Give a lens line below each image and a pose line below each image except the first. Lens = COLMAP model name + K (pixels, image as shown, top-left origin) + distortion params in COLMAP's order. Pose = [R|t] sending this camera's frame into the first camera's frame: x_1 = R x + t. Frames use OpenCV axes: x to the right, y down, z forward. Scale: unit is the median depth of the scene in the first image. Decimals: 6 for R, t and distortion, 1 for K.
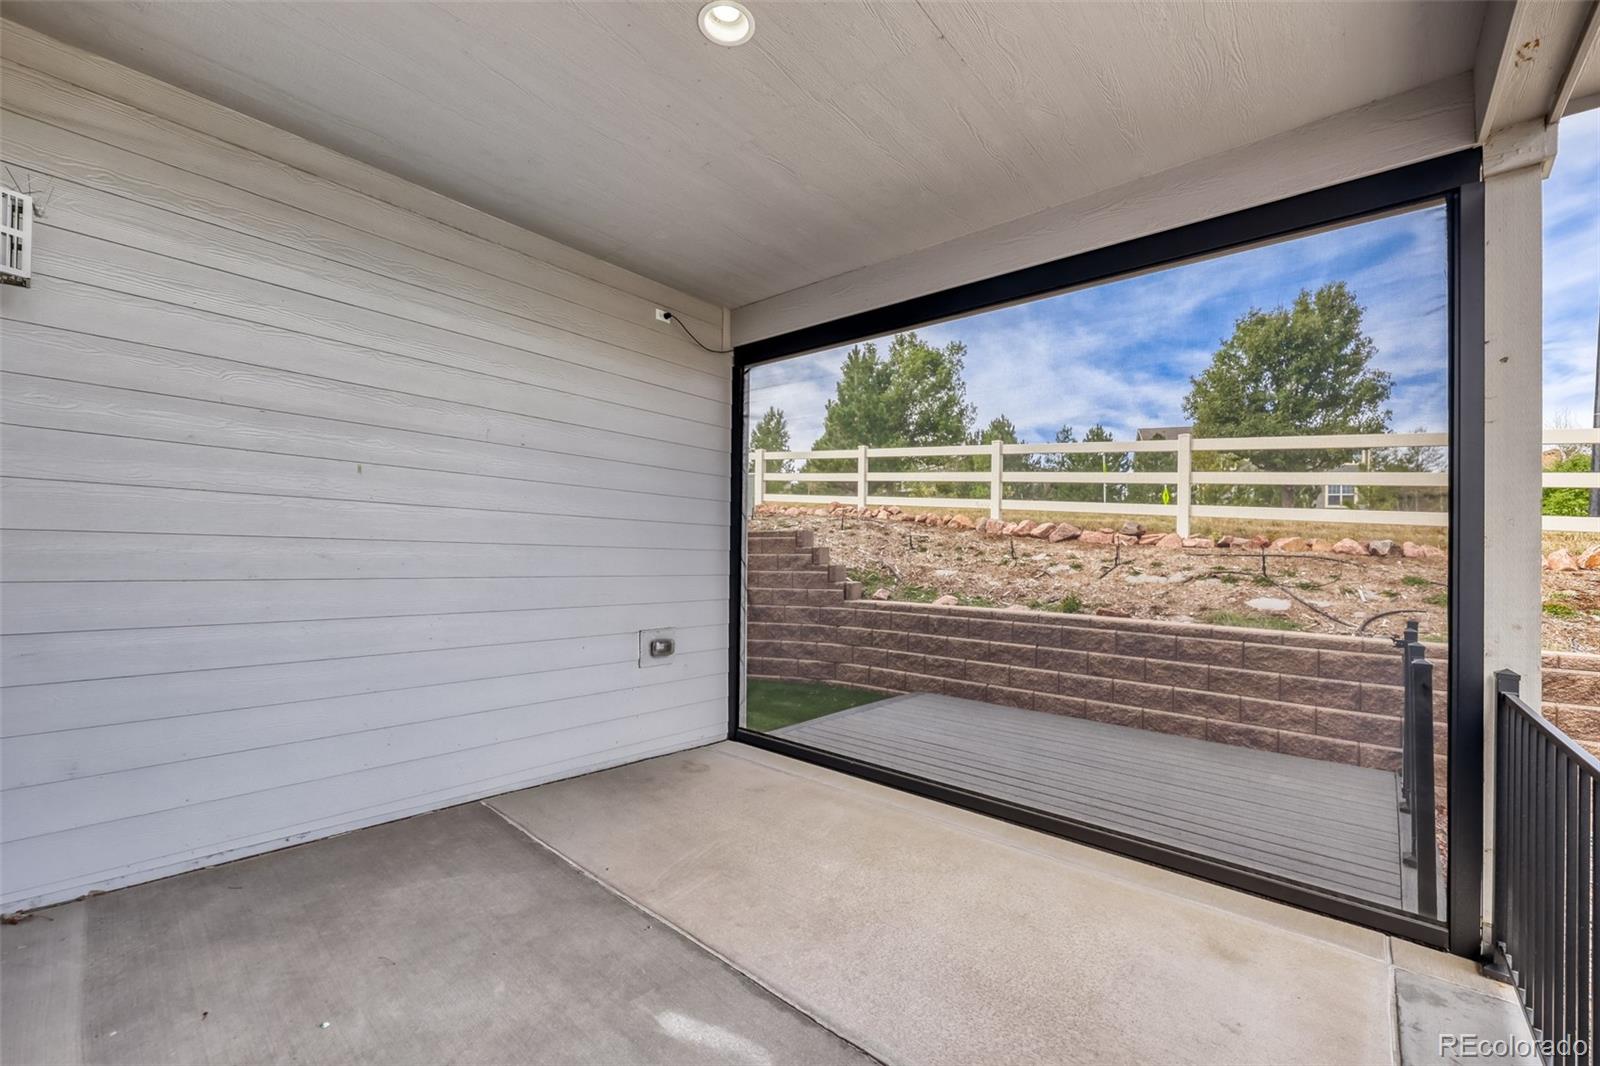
lens RADIAL K [[657.5, 0, 792.4], [0, 657.5, 558.5], [0, 0, 1]] dist [-0.005643, 0.001072]
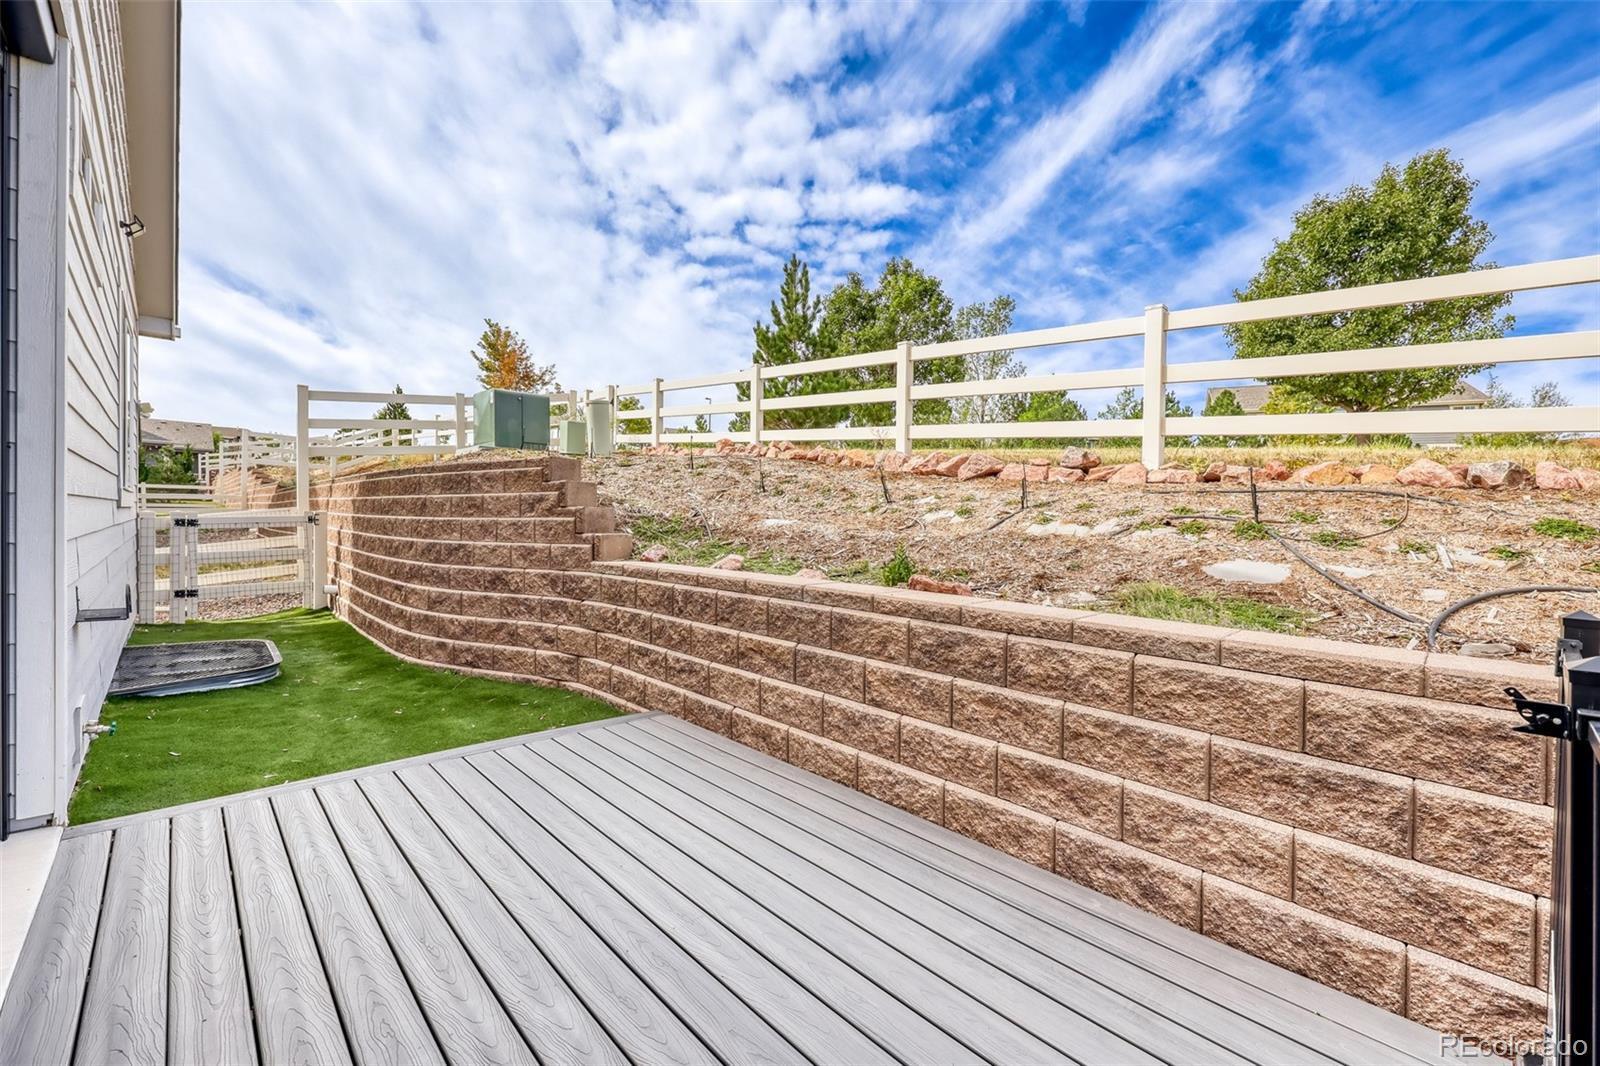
lens RADIAL K [[657.5, 0, 797.9], [0, 657.5, 533.8], [0, 0, 1]] dist [-0.005643, 0.001072]
pose [[0.996083, 0.007876, -0.088067, 0.402174], [-0.007517, 0.999962, 0.004400, 0.038245], [0.088099, -0.003721, 0.996105, 0.438733]]
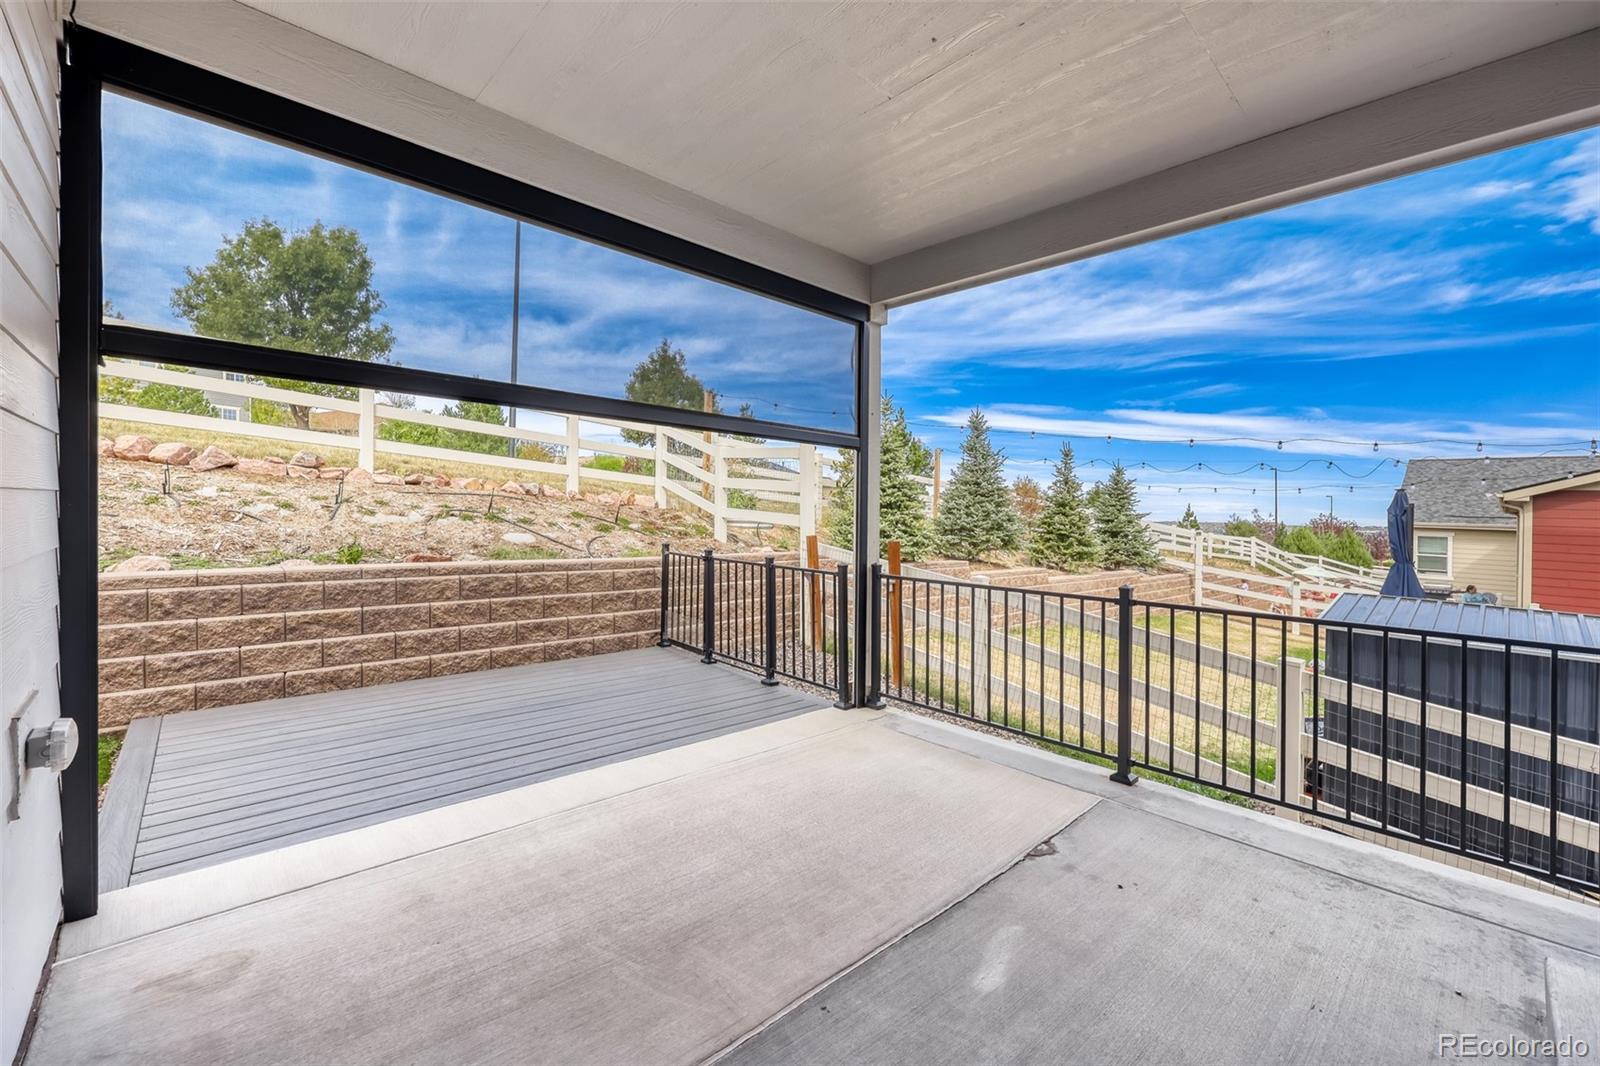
lens RADIAL K [[657.5, 0, 809.3], [0, 657.5, 523.5], [0, 0, 1]] dist [-0.005643, 0.001072]
pose [[0.097077, -0.039553, 0.994491, -0.359787], [-0.018023, 0.998976, 0.041491, -0.013390], [-0.995114, -0.021951, 0.096265, 0.358430]]
